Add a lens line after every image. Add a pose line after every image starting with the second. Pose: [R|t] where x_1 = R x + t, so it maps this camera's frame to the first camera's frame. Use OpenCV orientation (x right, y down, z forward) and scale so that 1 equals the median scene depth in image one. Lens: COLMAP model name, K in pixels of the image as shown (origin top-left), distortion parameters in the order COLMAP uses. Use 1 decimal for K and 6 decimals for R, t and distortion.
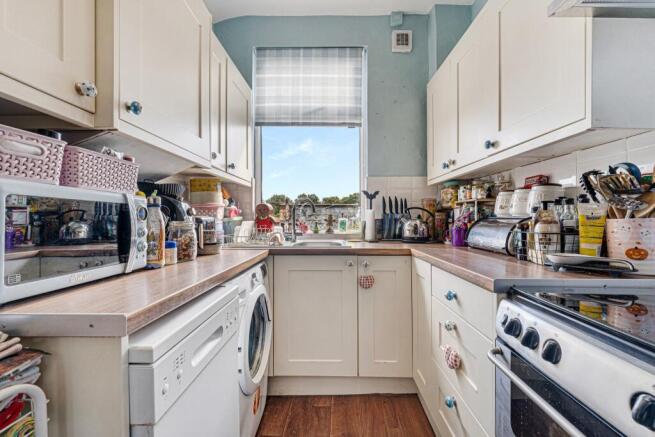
lens RADIAL K [[268.9, 0, 328.5], [0, 268.9, 216.4], [0, 0, 1]] dist [-0.004312, 0.001295]
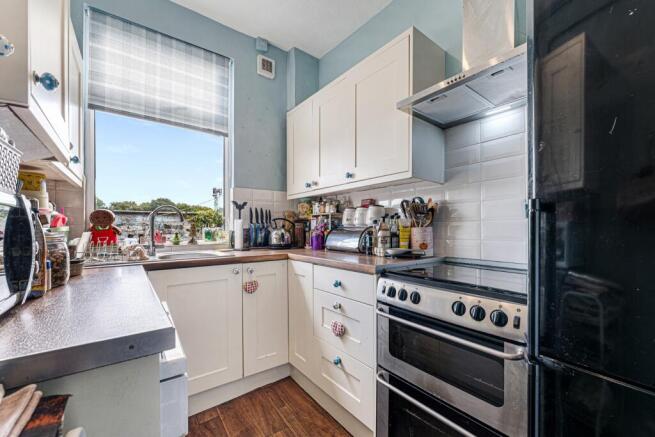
lens RADIAL K [[268.9, 0, 328.4], [0, 268.9, 227.2], [0, 0, 1]] dist [-0.004312, 0.001295]
pose [[0.787738, -0.002458, 0.616006, -0.251197], [-0.000161, 0.999991, 0.004196, -0.000428], [-0.616011, -0.003404, 0.787730, -0.033459]]
